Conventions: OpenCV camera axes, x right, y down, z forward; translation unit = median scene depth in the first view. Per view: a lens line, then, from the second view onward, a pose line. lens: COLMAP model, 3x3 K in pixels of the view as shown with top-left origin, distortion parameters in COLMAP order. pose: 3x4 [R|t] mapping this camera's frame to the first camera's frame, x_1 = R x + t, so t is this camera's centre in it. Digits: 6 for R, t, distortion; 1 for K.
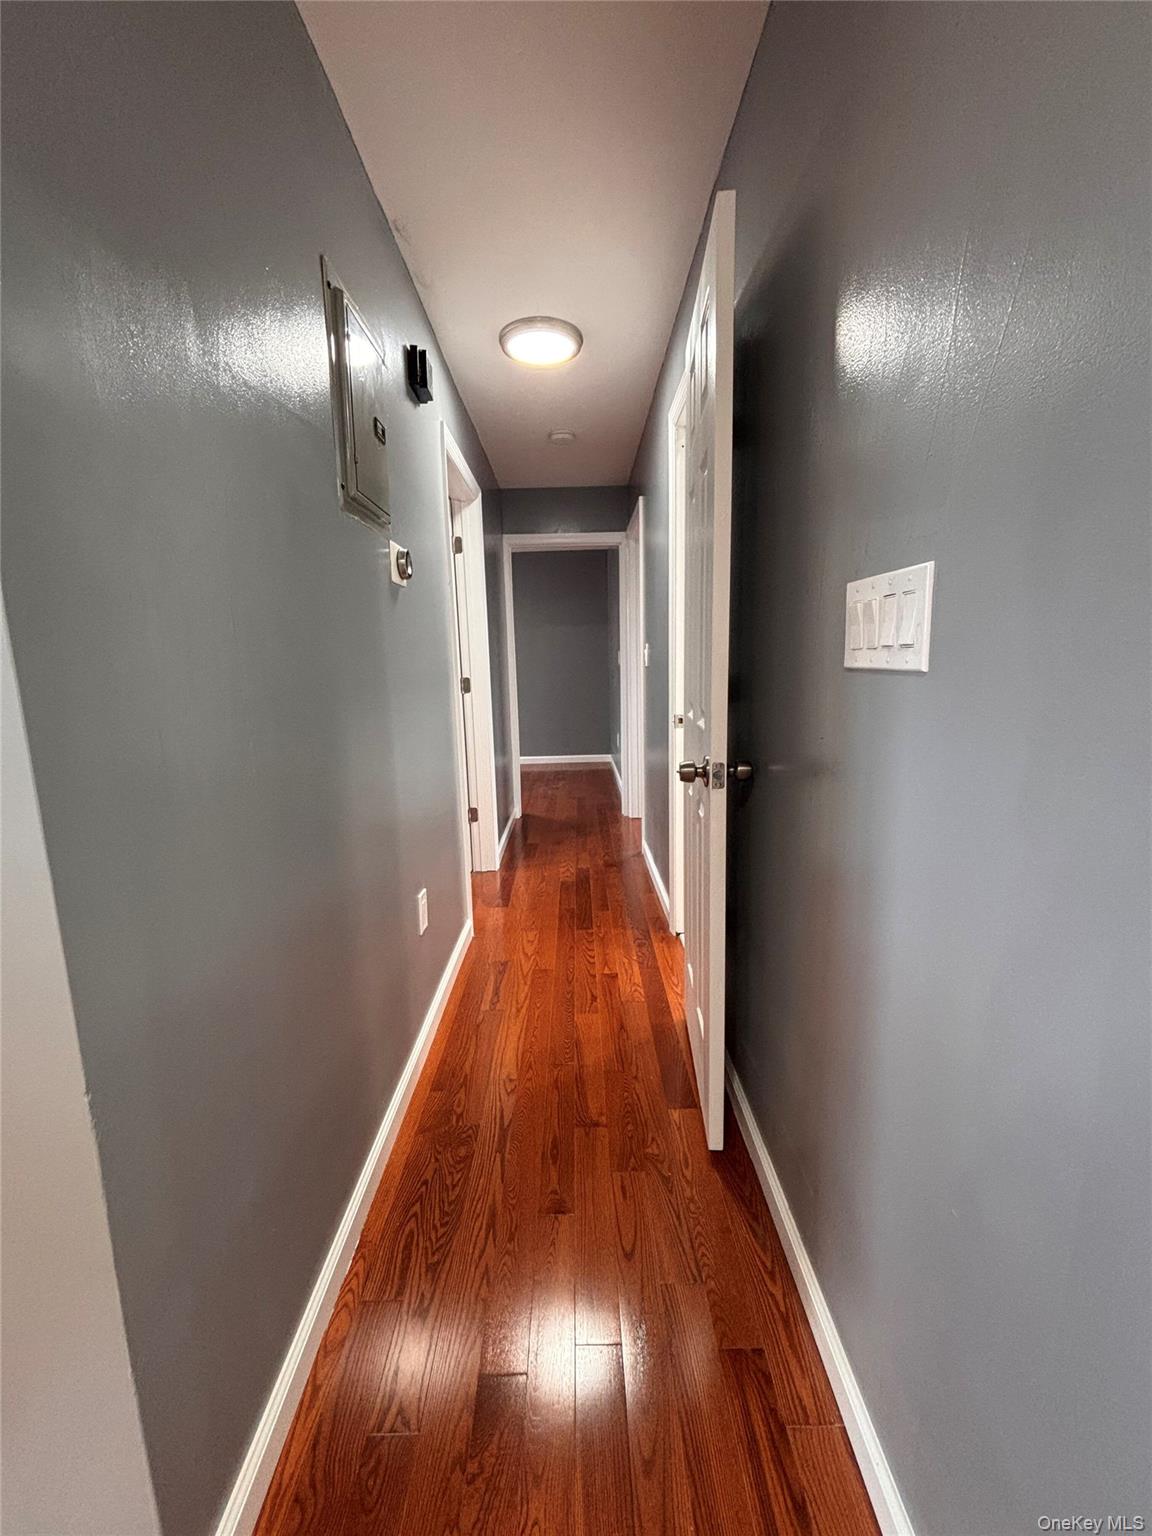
lens RADIAL K [[627.9, 0, 580.4], [0, 627.9, 770.8], [0, 0, 1]] dist [0.000147, 0.000734]
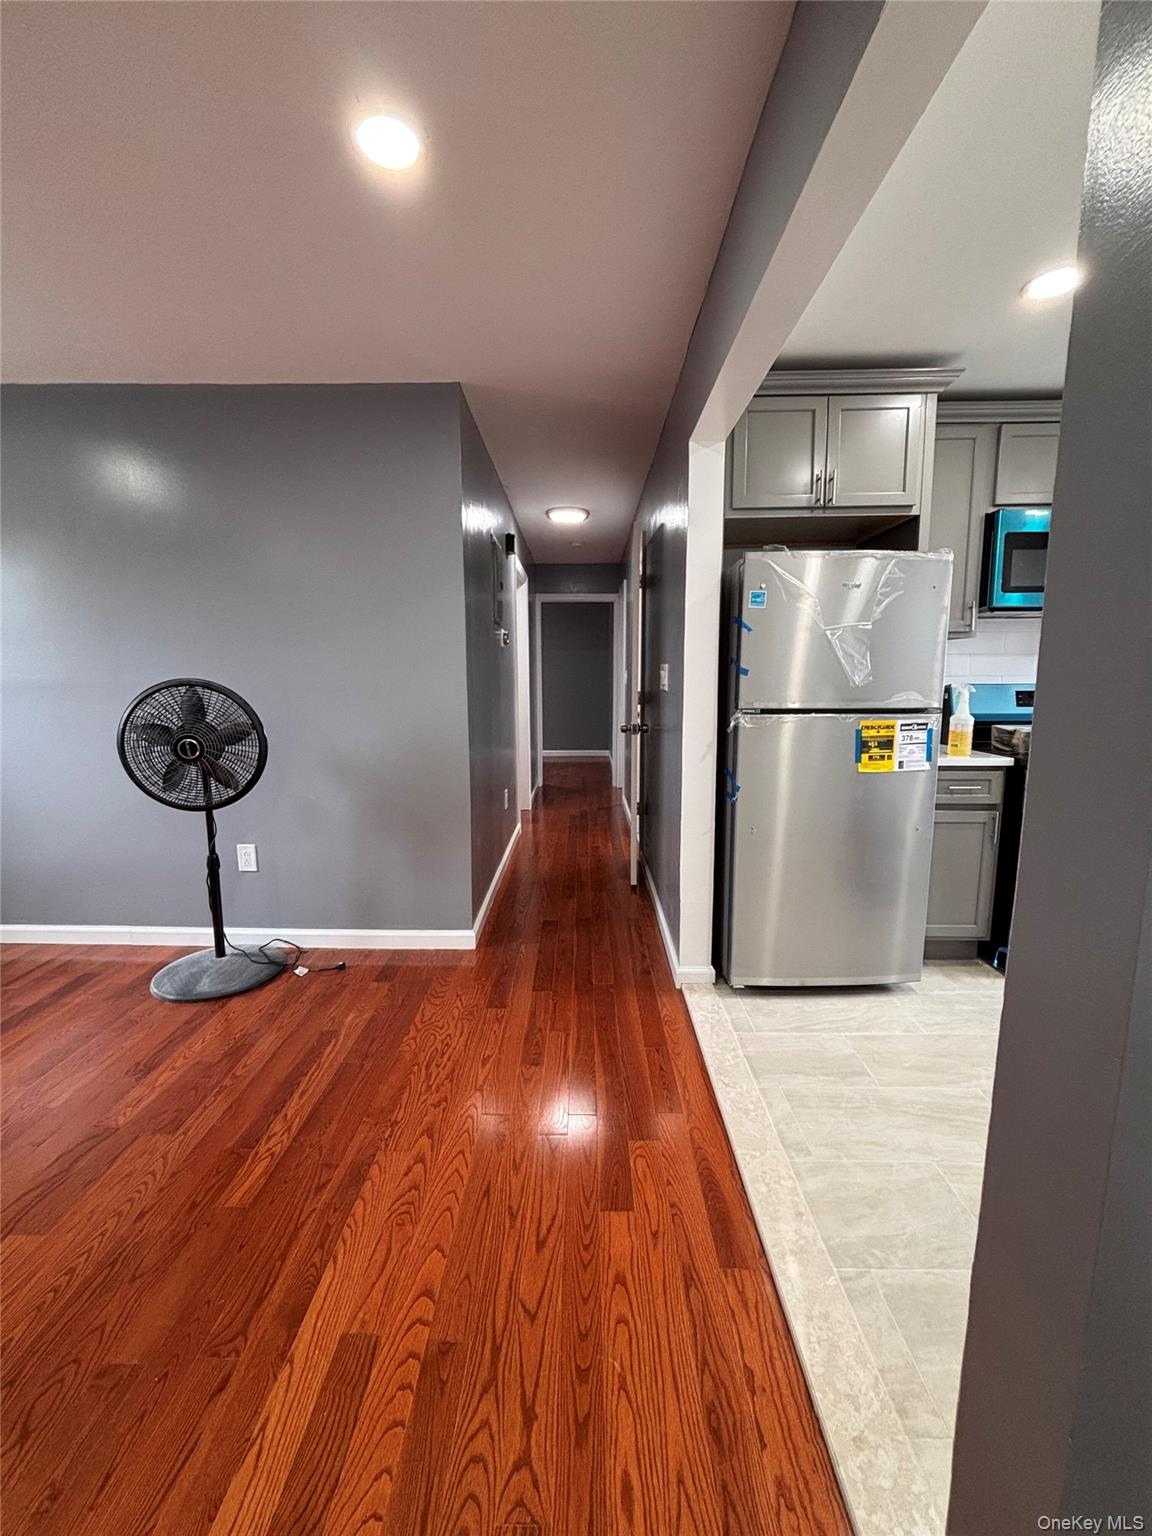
lens RADIAL K [[627.9, 0, 574.7], [0, 627.9, 765.0], [0, 0, 1]] dist [0.000147, 0.000734]
pose [[0.999506, 0.024051, -0.020235, 0.013194], [-0.024567, 0.999369, -0.025652, 0.109893], [0.019605, 0.026137, 0.999466, -0.769402]]
